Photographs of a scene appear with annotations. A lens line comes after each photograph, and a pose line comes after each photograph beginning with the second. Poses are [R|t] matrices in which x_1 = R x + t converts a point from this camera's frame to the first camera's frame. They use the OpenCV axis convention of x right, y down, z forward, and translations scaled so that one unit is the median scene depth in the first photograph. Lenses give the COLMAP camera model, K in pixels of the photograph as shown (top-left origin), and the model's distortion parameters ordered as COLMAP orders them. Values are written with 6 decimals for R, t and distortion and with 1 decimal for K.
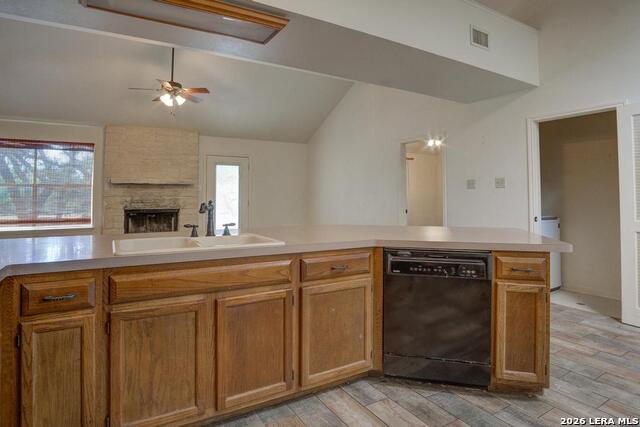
lens RADIAL K [[364.4, 0, 320.3], [0, 364.4, 193.9], [0, 0, 1]] dist [-0.000875, -0.000223]
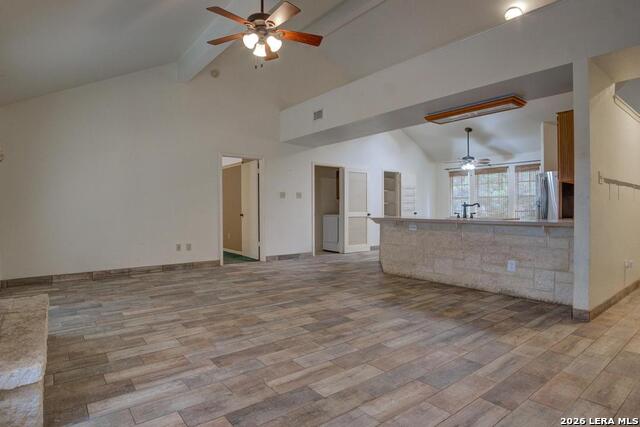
lens RADIAL K [[356.9, 0, 320.0], [0, 356.9, 213.5], [0, 0, 1]] dist [0.000346, 0.000027]
pose [[-0.137712, -0.008782, 0.990433, -1.121824], [-0.002849, 0.999960, 0.008470, 0.038261], [-0.990468, -0.001655, -0.137731, 1.063266]]
